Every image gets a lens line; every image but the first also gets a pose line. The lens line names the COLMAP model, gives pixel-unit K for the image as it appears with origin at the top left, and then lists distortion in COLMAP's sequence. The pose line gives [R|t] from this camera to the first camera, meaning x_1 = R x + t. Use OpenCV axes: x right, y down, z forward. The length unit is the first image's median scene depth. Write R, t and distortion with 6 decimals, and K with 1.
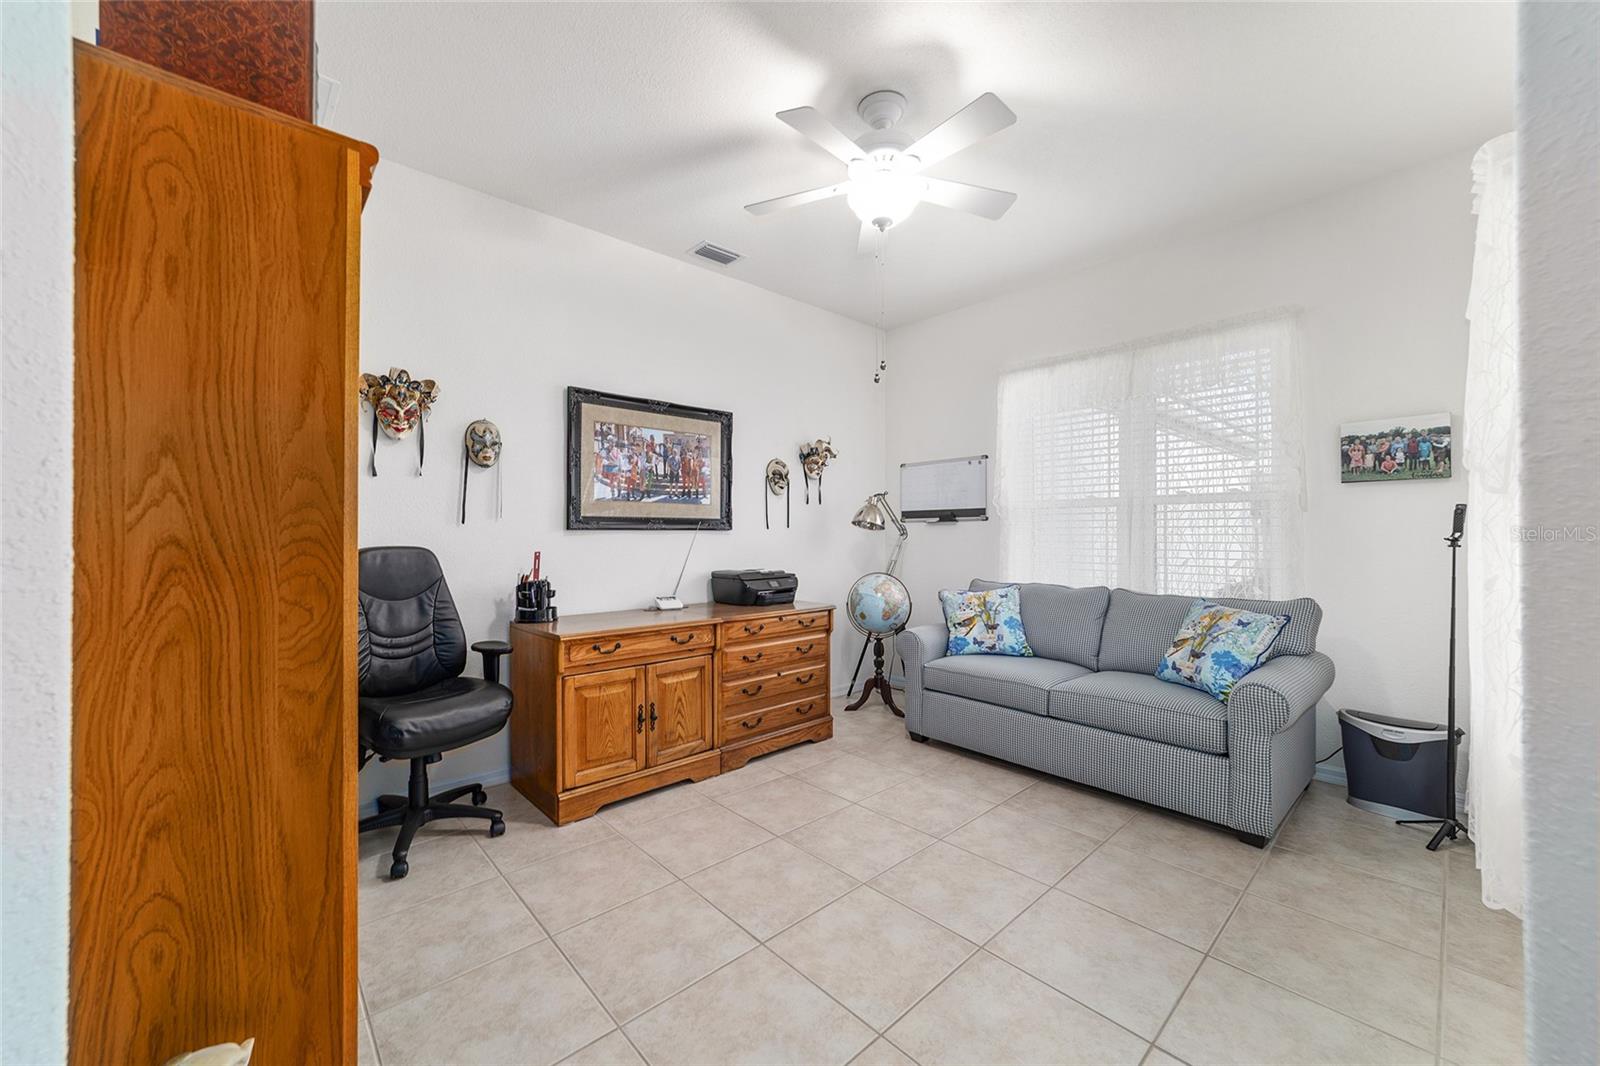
lens RADIAL K [[611.4, 0, 800.8], [0, 611.4, 532.2], [0, 0, 1]] dist [-0.020958, 0.011312]
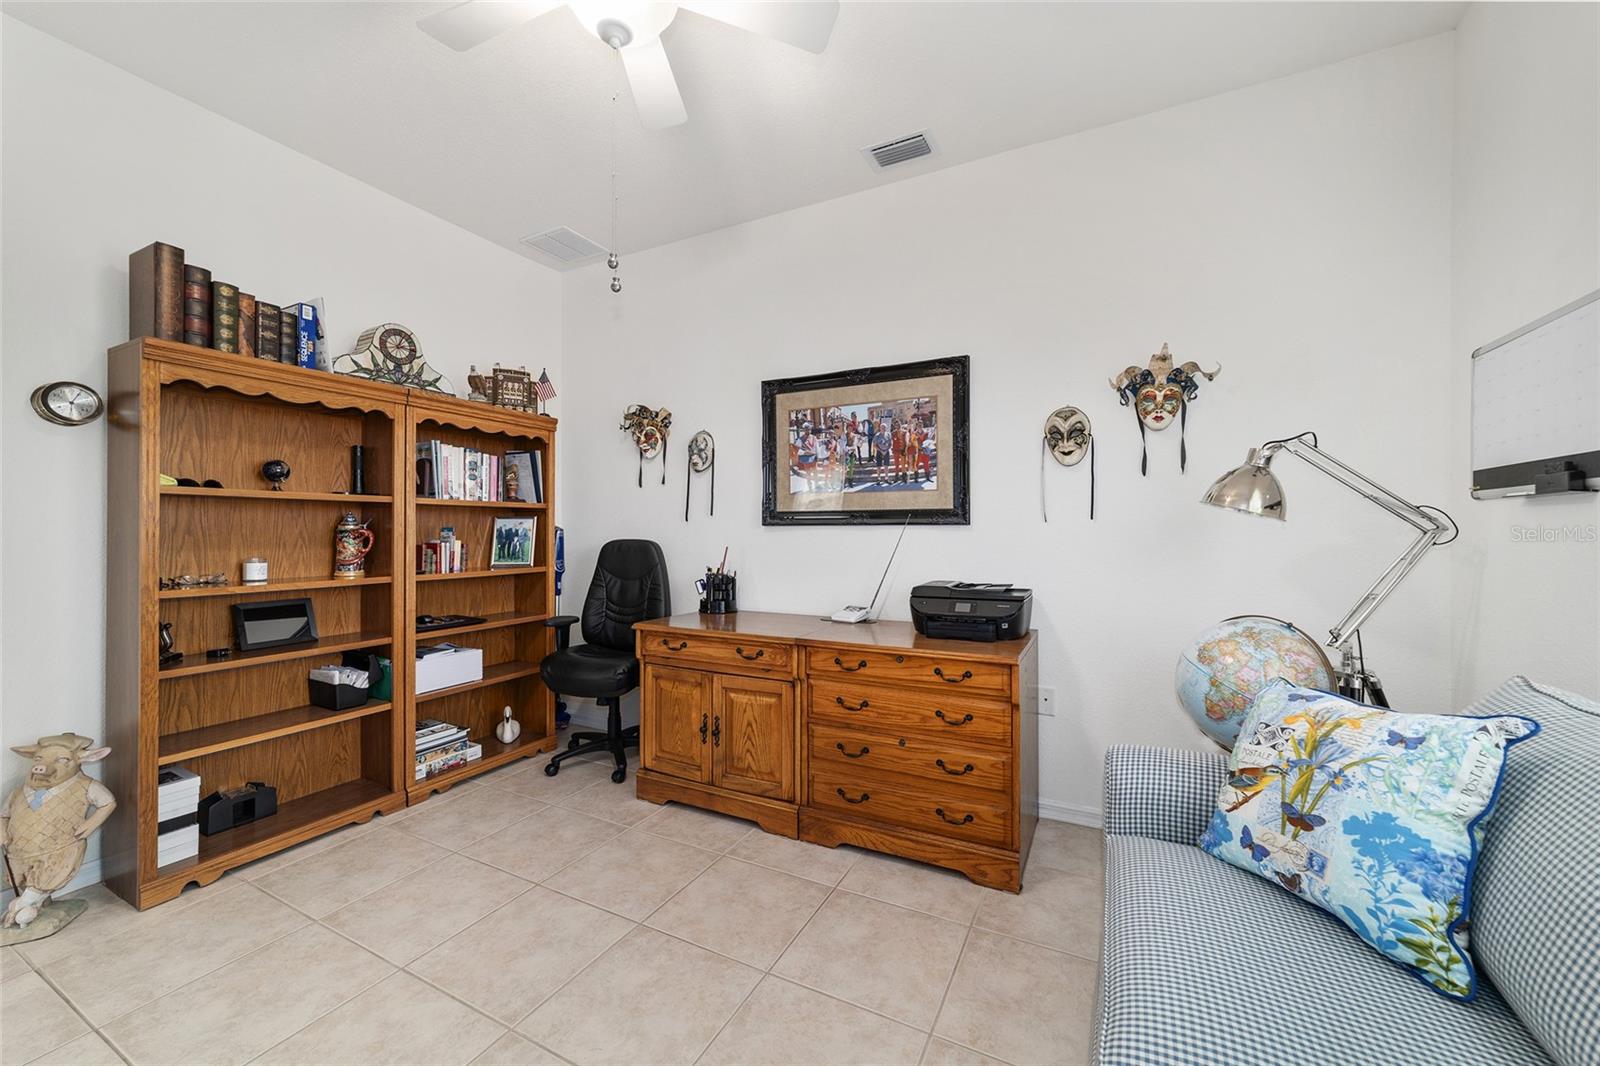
lens RADIAL K [[611.4, 0, 800.8], [0, 611.4, 532.2], [0, 0, 1]] dist [-0.020958, 0.011312]
pose [[0.346160, 0.003305, -0.938170, 0.520308], [0.003188, 0.999984, 0.004699, 0.001675], [0.938170, -0.004617, 0.346143, 0.641867]]
